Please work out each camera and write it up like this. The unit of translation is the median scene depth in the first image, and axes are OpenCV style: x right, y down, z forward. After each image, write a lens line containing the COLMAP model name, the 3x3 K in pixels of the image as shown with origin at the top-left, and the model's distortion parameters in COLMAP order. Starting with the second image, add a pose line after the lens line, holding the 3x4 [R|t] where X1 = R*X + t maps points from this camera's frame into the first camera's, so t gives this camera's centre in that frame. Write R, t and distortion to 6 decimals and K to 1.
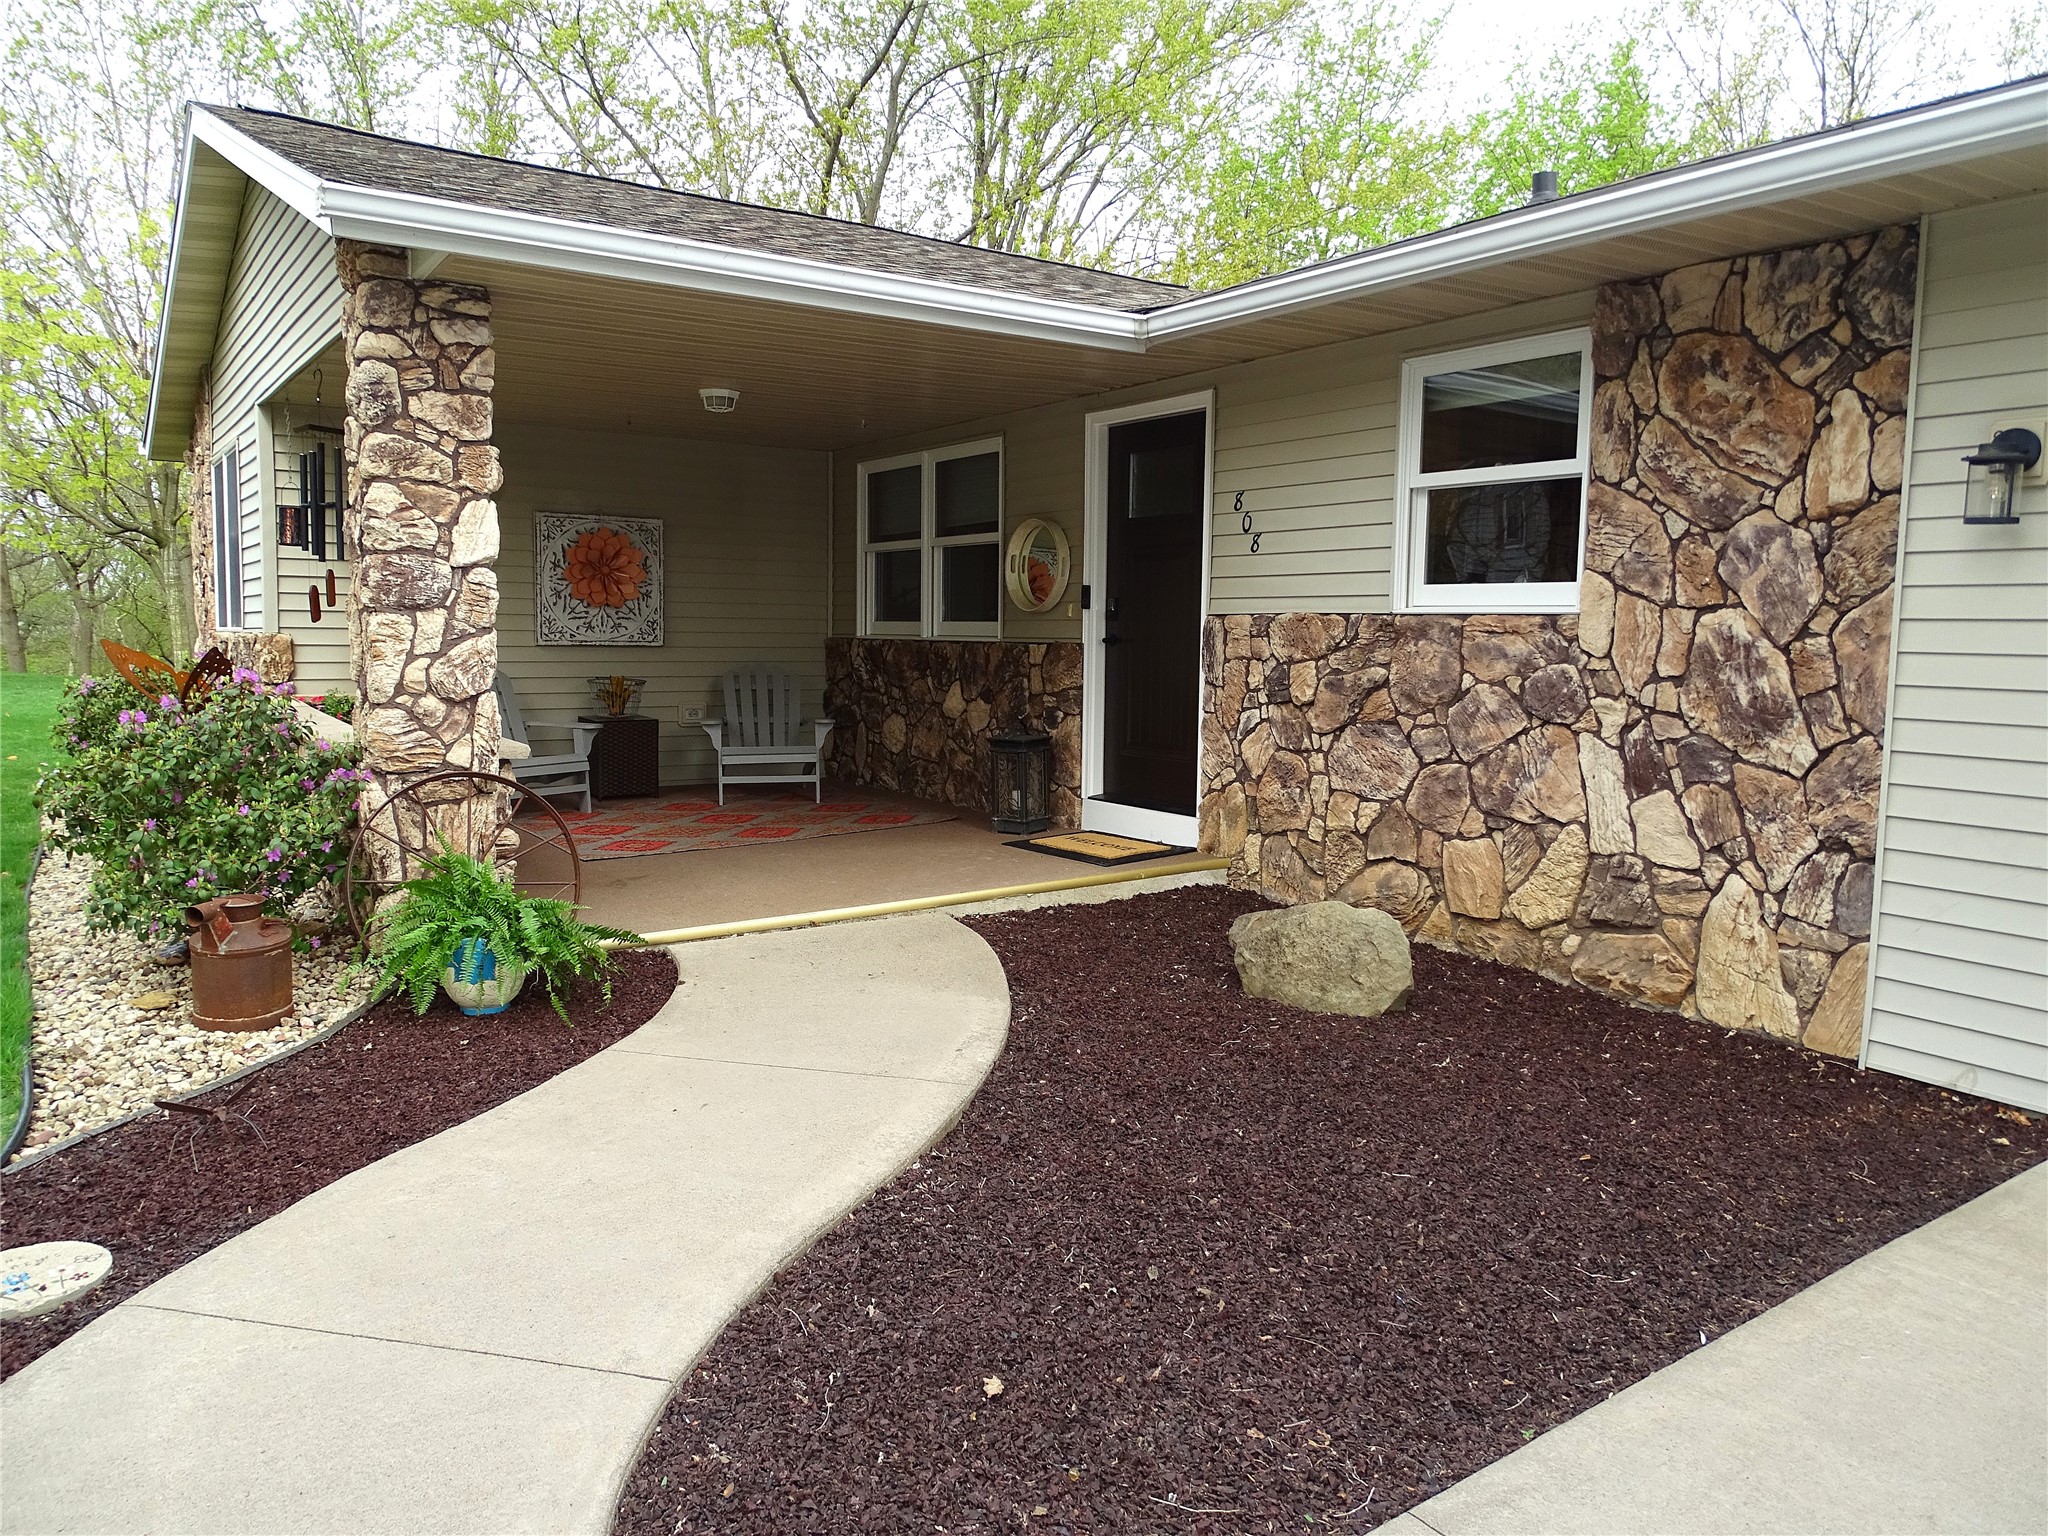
lens RADIAL K [[1462.1, 0, 1014.6], [0, 1462.1, 762.7], [0, 0, 1]] dist [-0.000308, 0.003817]
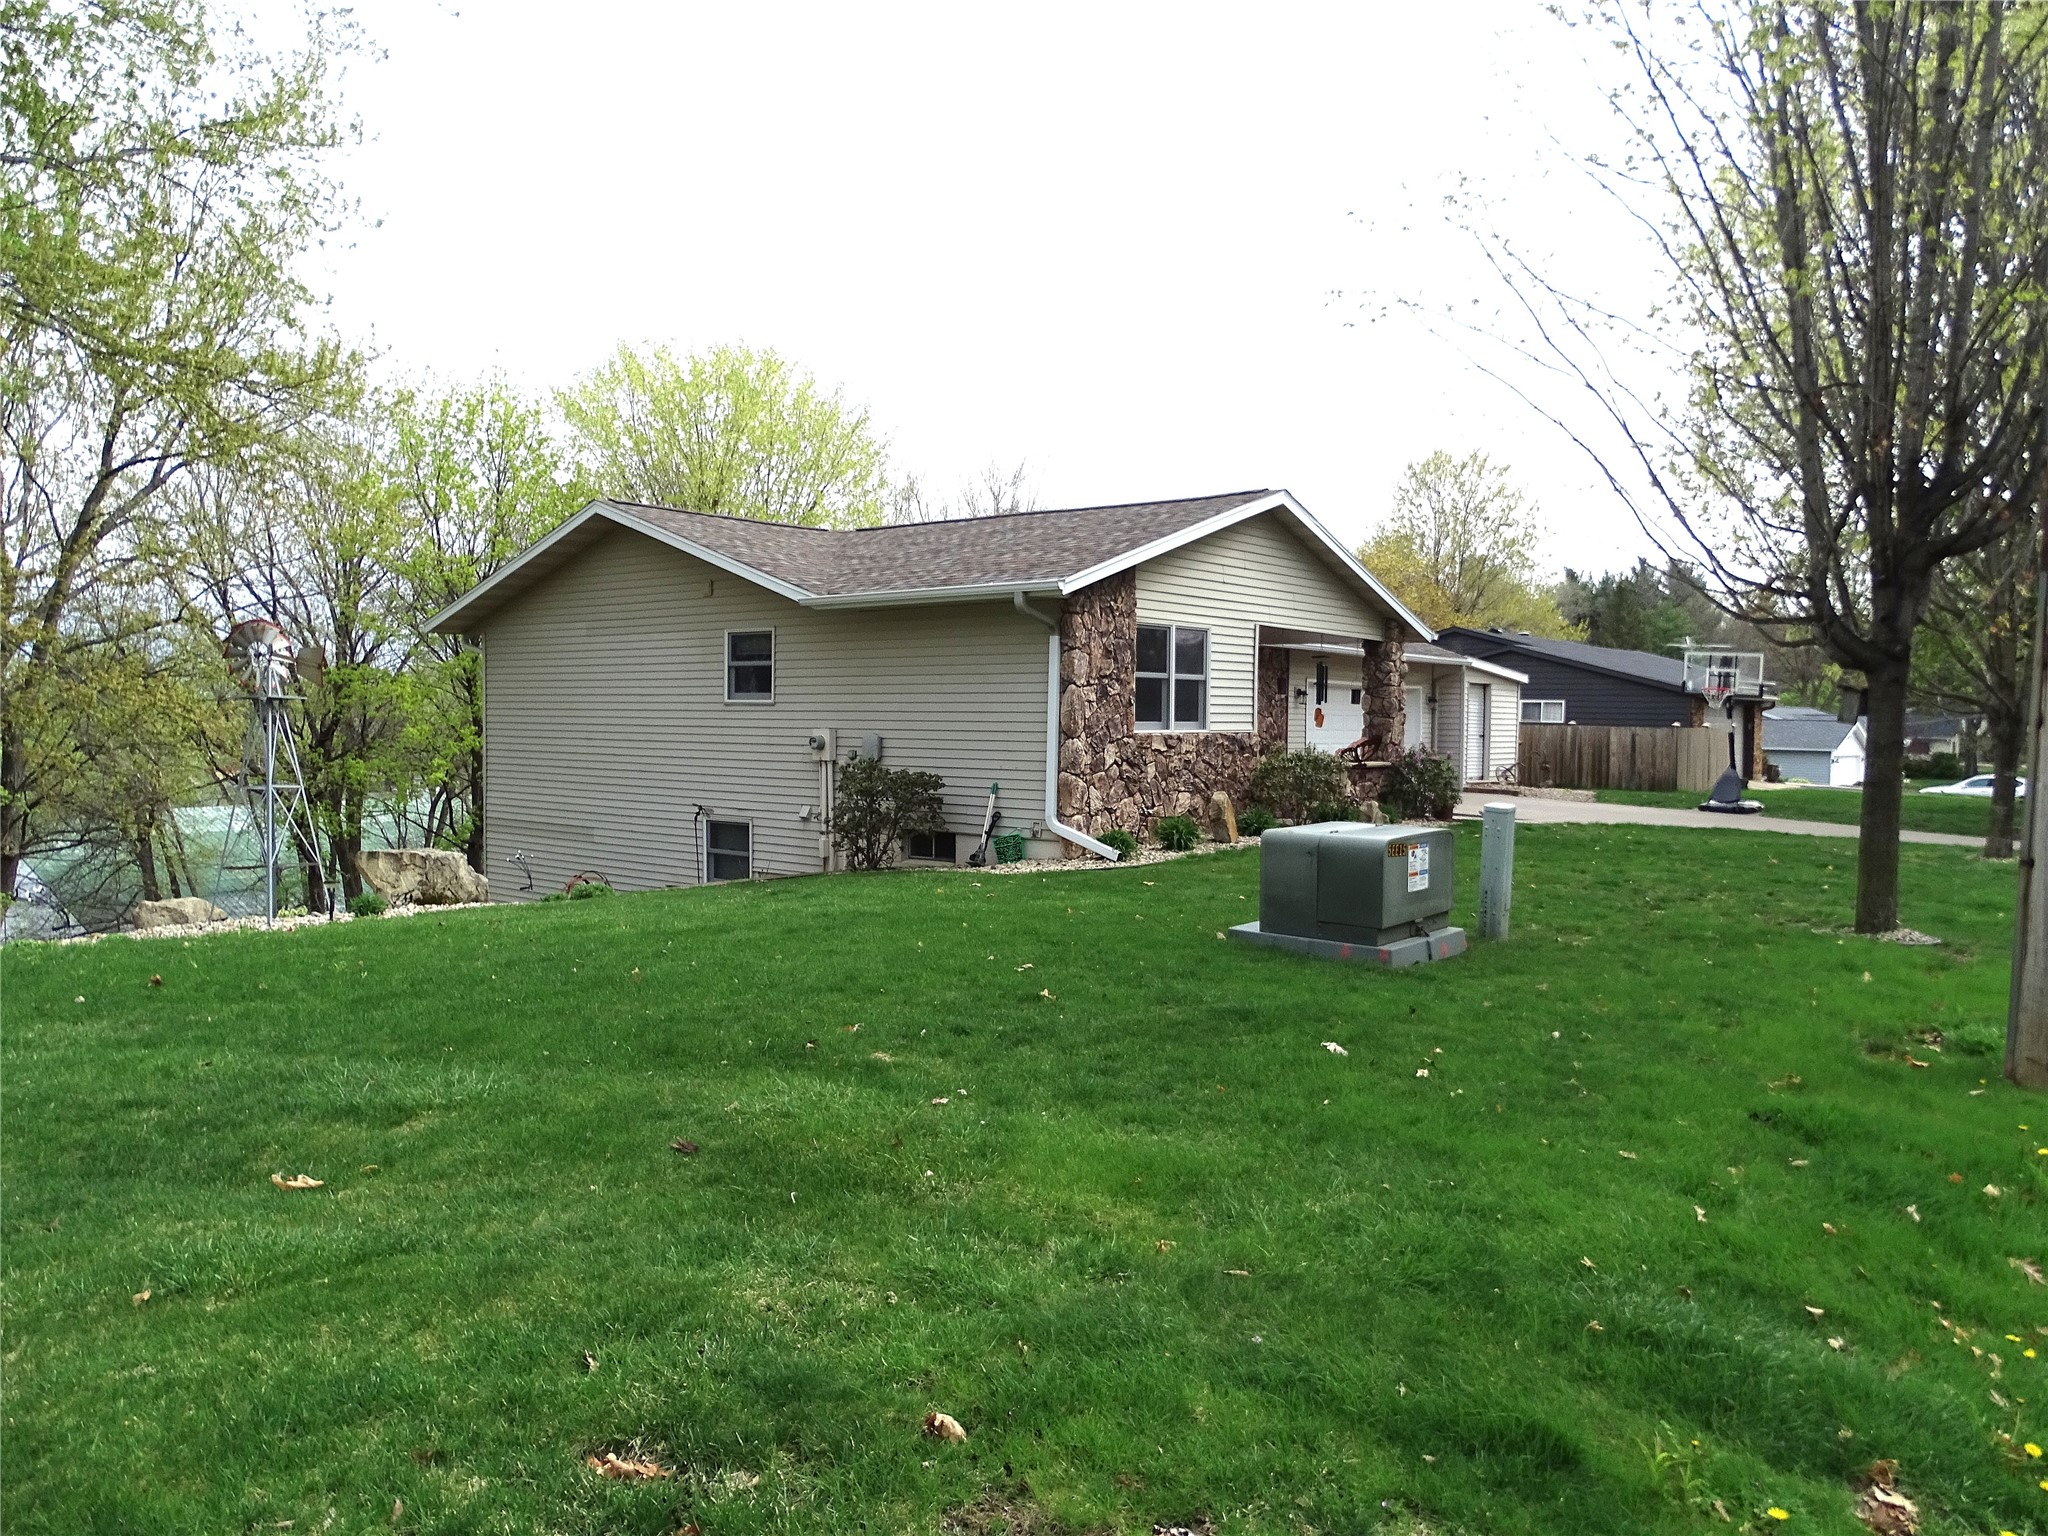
lens RADIAL K [[1462.1, 0, 1031.9], [0, 1462.1, 767.9], [0, 0, 1]] dist [-0.000308, 0.003817]
pose [[-0.294323, -0.054081, 0.954175, -2.576706], [0.069537, 0.994540, 0.077818, -0.237925], [-0.953173, 0.089255, -0.288955, 2.043611]]
